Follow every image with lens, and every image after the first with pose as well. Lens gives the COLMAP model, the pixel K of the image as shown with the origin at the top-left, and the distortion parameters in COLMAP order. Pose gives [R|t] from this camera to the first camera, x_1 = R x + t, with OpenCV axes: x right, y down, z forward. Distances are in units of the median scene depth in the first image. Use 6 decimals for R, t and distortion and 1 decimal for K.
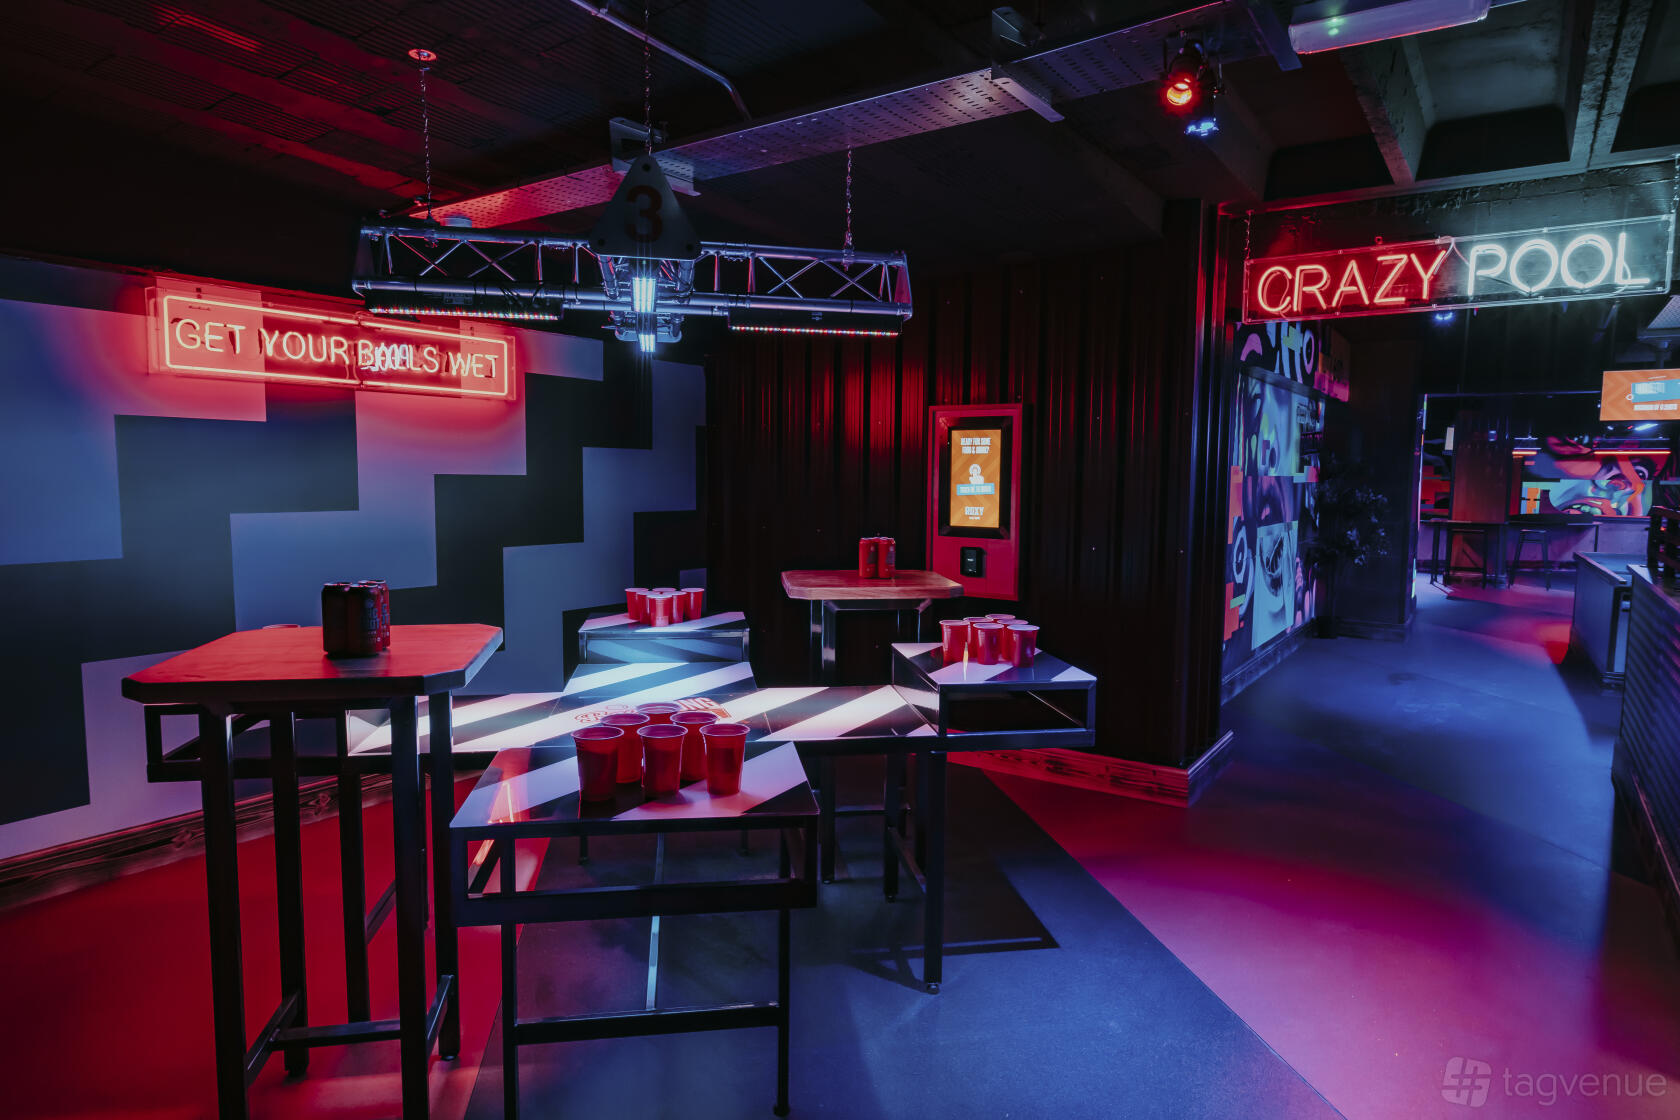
lens RADIAL K [[984.9, 0, 840.0], [0, 984.9, 560.0], [0, 0, 1]] dist [-0.001058, -0.000321]
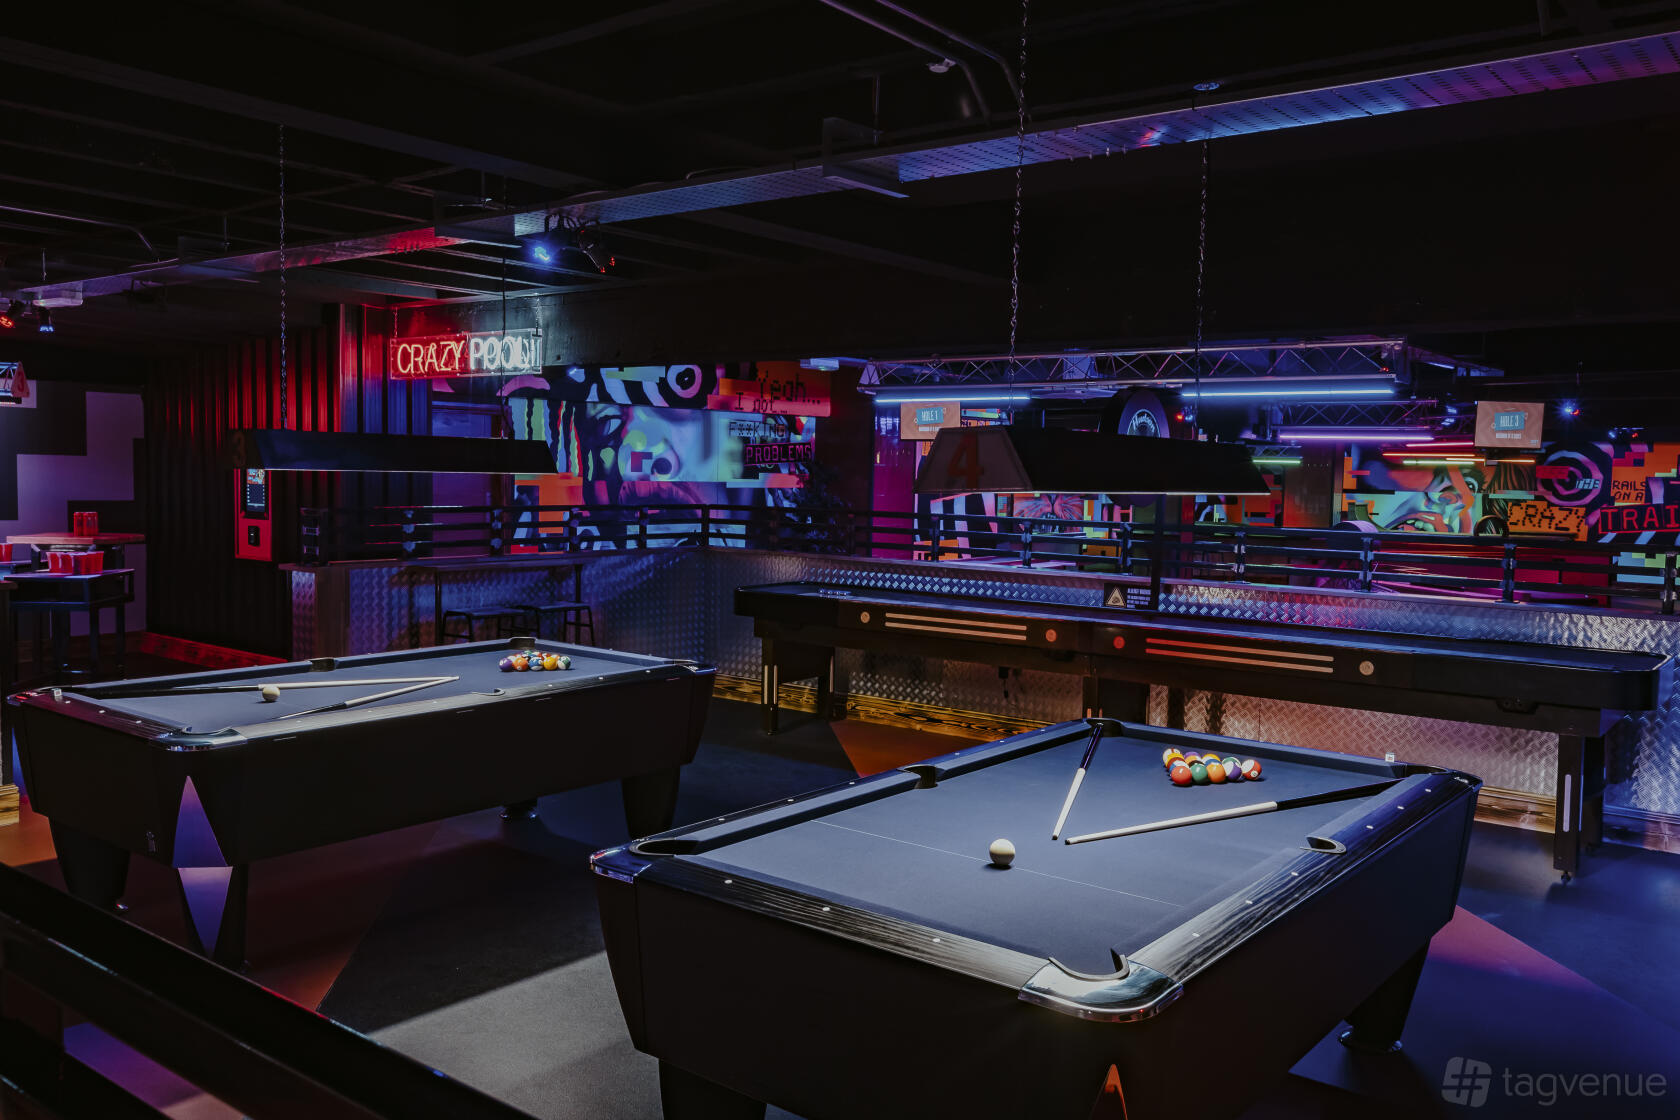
lens RADIAL K [[1354.9, 0, 840.0], [0, 1354.9, 560.0], [0, 0, 1]] dist [0.007192, 0.002291]
pose [[0.997708, 0.015809, -0.065798, 0.438281], [-0.017450, 0.999549, -0.024451, 0.027175], [0.065381, 0.025543, 0.997533, -0.364690]]
